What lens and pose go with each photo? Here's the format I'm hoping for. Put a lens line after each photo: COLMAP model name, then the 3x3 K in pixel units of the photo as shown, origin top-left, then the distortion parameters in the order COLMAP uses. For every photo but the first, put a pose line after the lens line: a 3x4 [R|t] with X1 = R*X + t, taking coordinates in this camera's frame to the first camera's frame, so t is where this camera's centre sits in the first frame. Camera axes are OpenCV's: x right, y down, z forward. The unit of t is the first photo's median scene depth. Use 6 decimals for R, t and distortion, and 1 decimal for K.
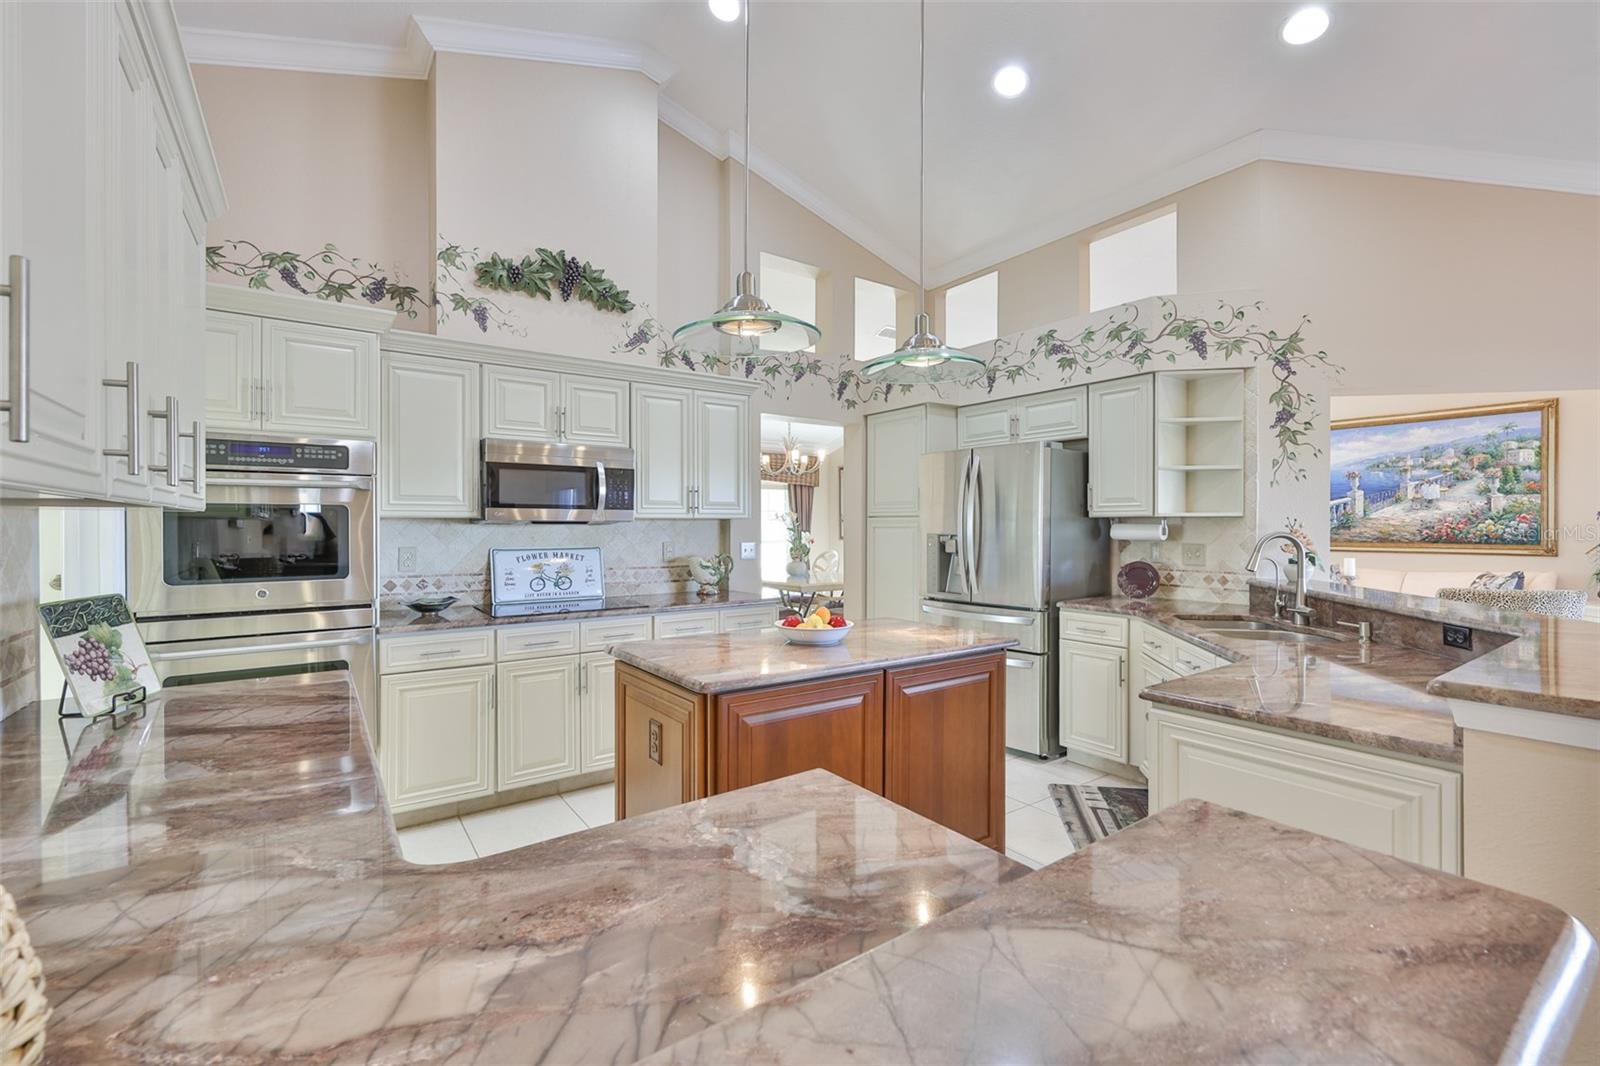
lens RADIAL K [[681.9, 0, 801.1], [0, 681.9, 527.2], [0, 0, 1]] dist [-0.000862, 0.000360]
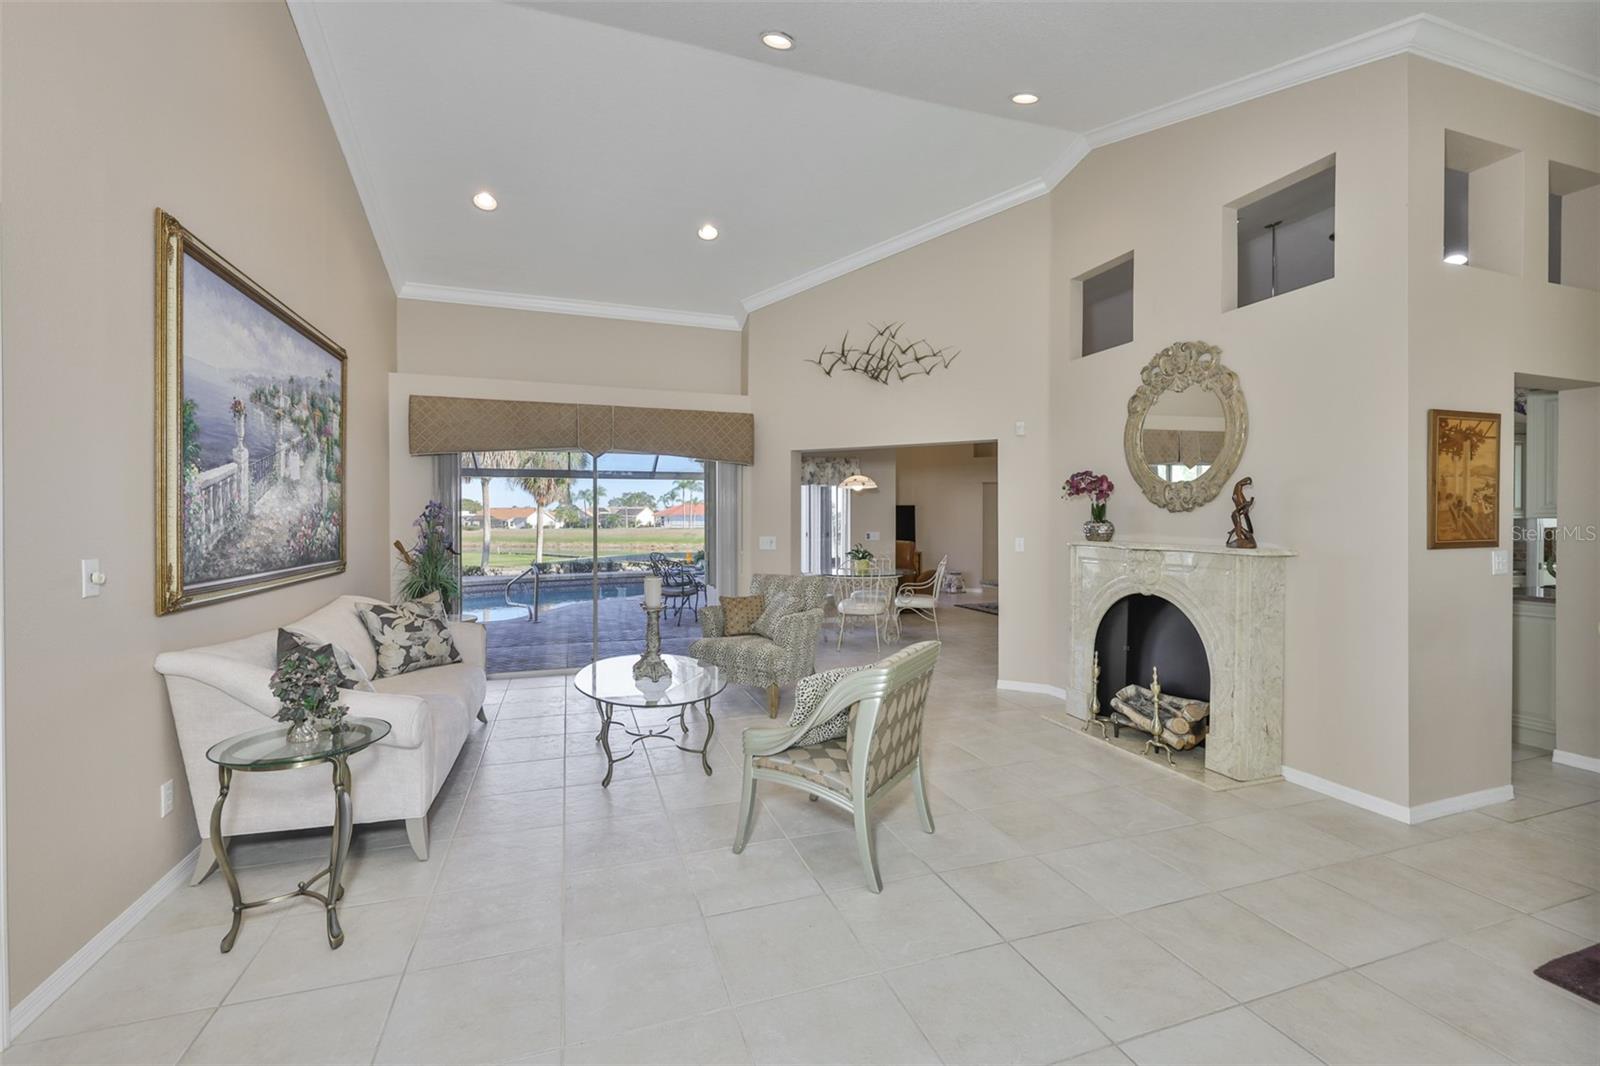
lens RADIAL K [[676.7, 0, 795.3], [0, 676.7, 530.0], [0, 0, 1]] dist [-0.003536, 0.001064]
pose [[-0.958847, -0.000846, 0.283920, 0.650222], [0.004091, 0.999851, 0.016796, -0.016281], [-0.283892, 0.017267, -0.958701, 2.189812]]
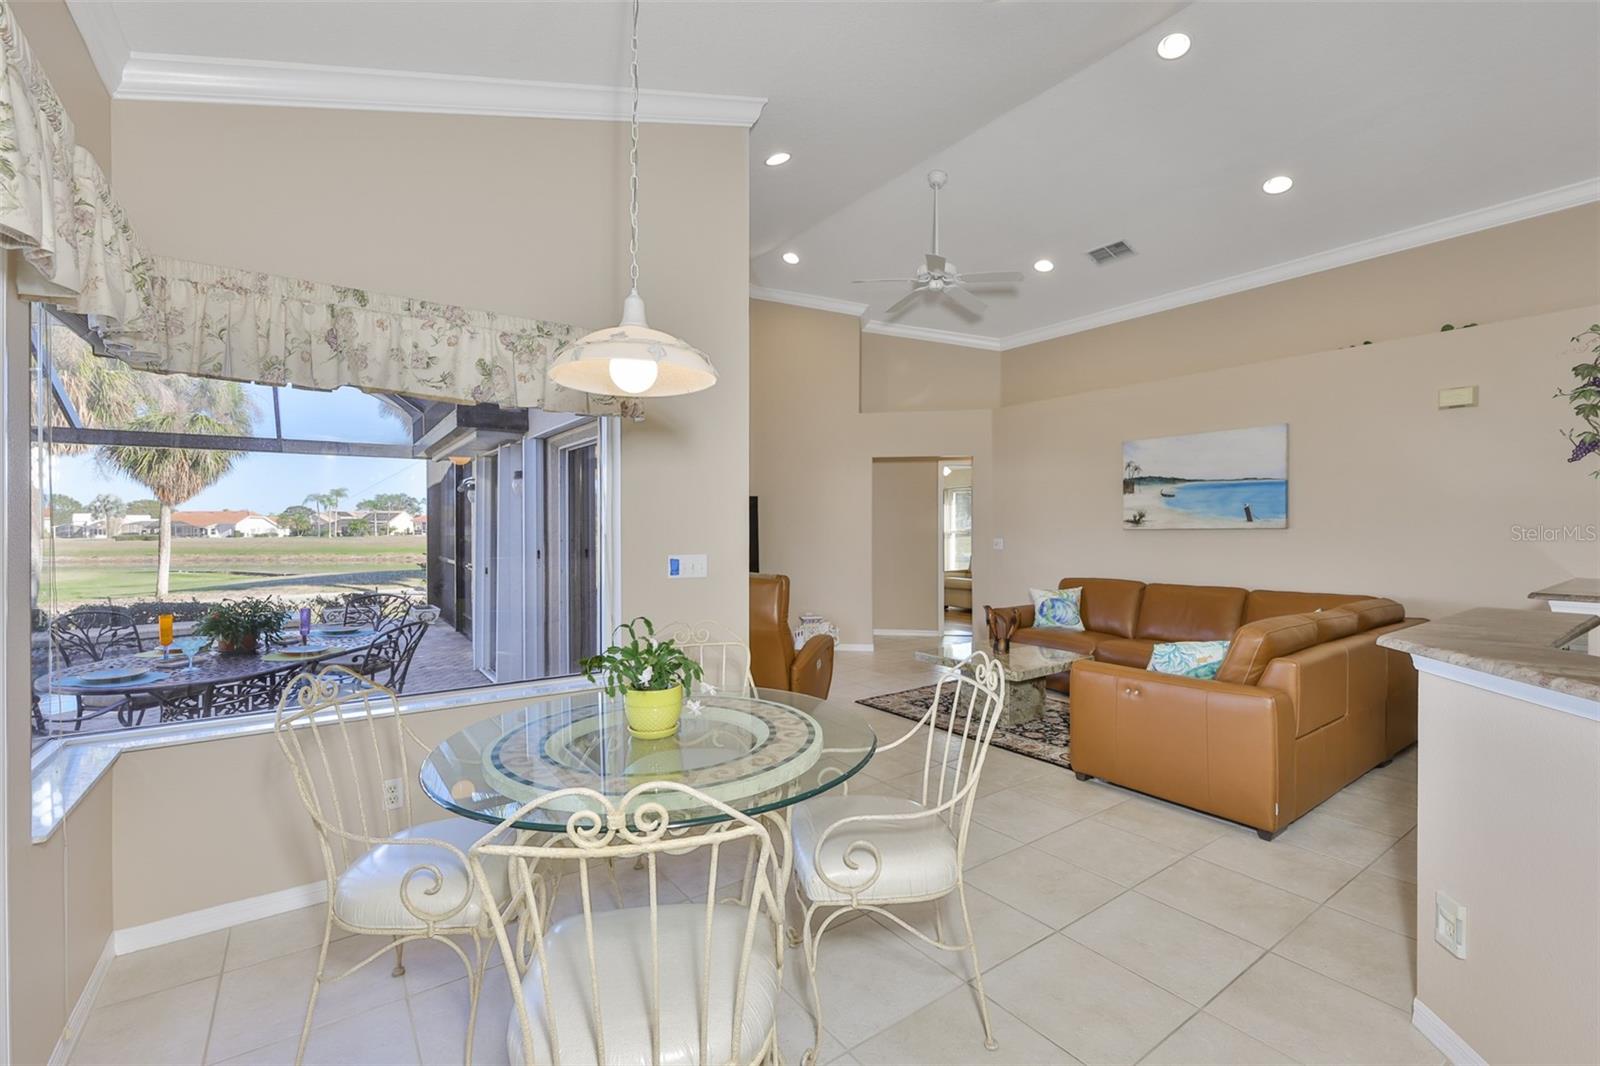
lens RADIAL K [[689.4, 0, 795.4], [0, 689.4, 528.0], [0, 0, 1]] dist [0.001403, 0.000237]
pose [[-0.999989, 0.004312, -0.001619, 0.904075], [0.004302, 0.999974, 0.005791, -0.007114], [0.001644, 0.005784, -0.999982, 0.840239]]
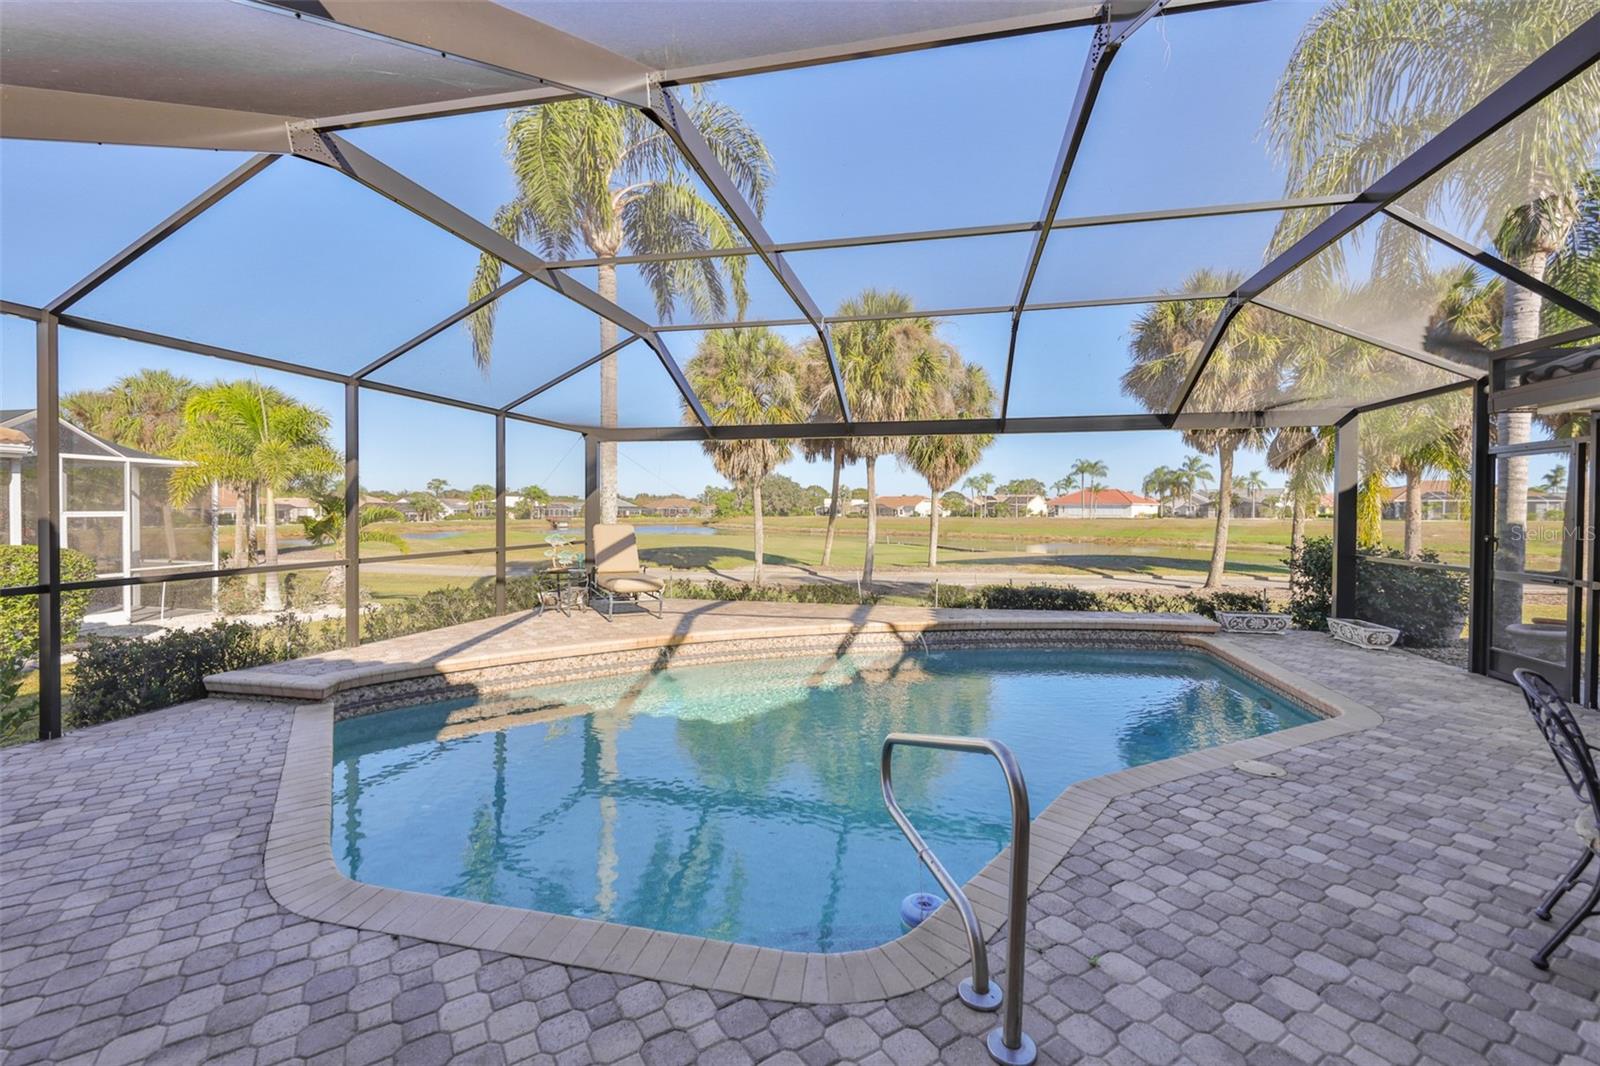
lens RADIAL K [[683.1, 0, 803.0], [0, 683.1, 515.7], [0, 0, 1]] dist [-0.003674, 0.000180]
pose [[-0.676804, -0.010077, 0.736094, 1.891131], [-0.002171, 0.999929, 0.011692, -0.019201], [-0.736160, 0.006315, -0.676778, 0.664787]]
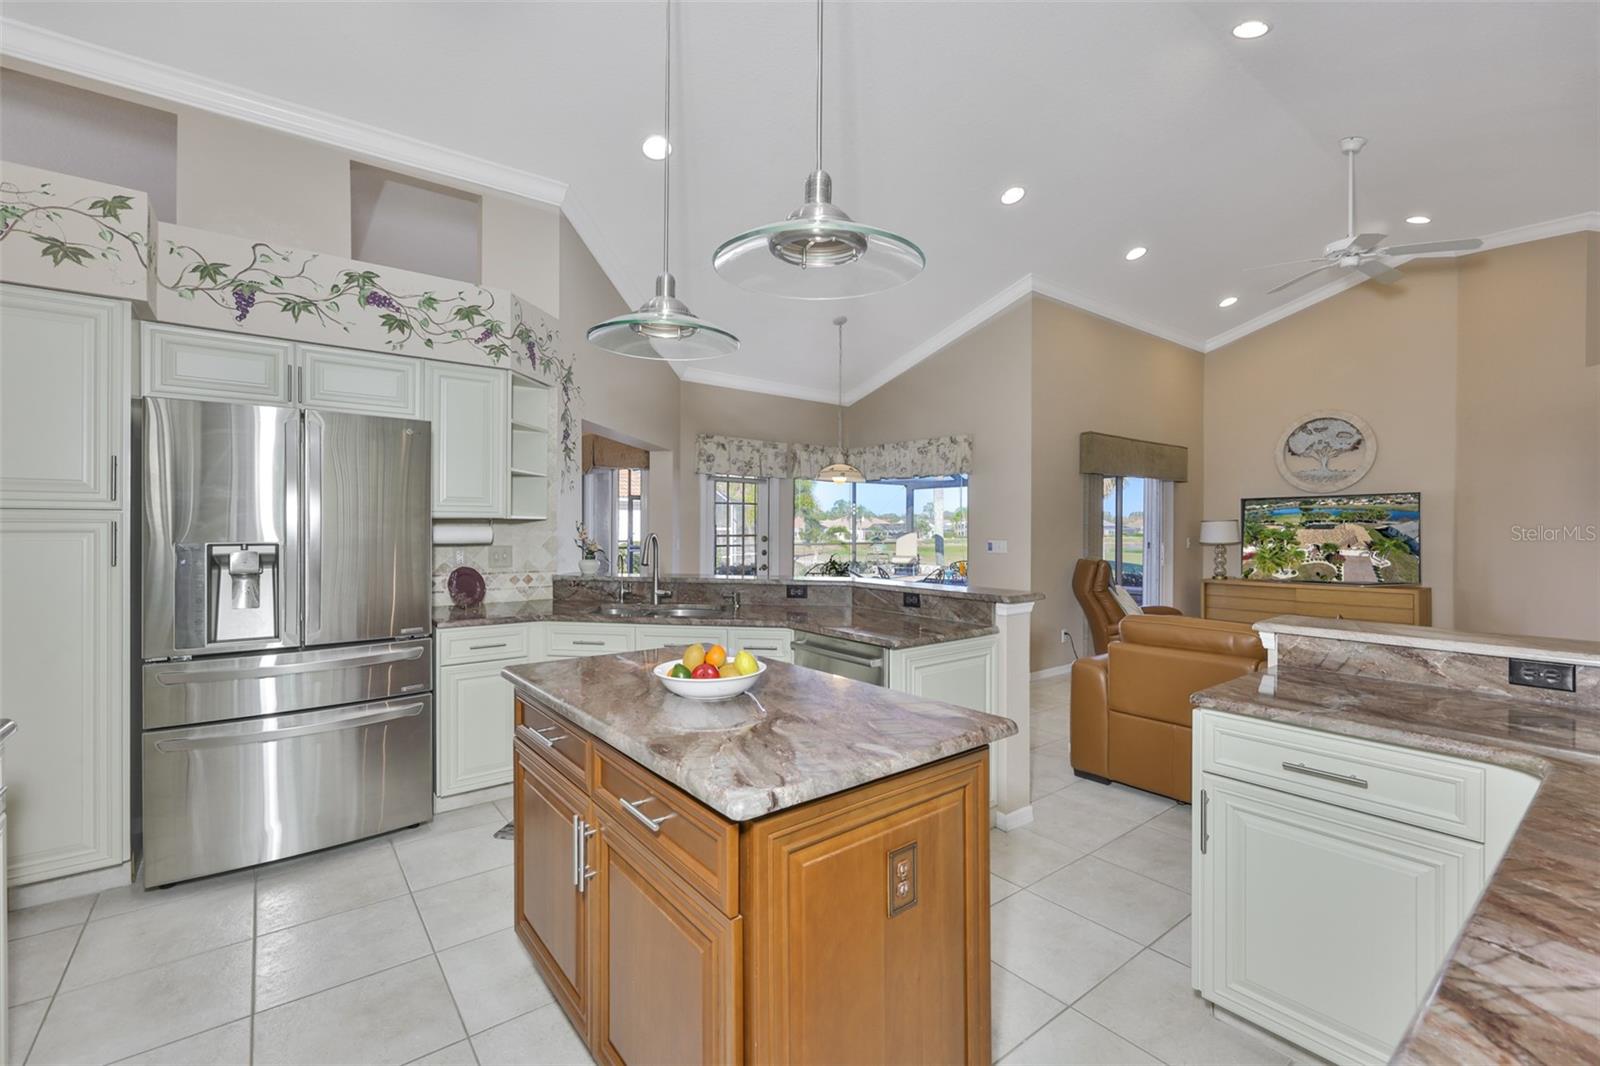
lens RADIAL K [[683.7, 0, 785.3], [0, 683.7, 527.7], [0, 0, 1]] dist [-0.002350, 0.000096]
pose [[-0.031243, -0.002471, 0.999509, -0.407316], [0.000390, 0.999997, 0.002484, -0.004175], [-0.999512, 0.000468, -0.031242, 0.552234]]
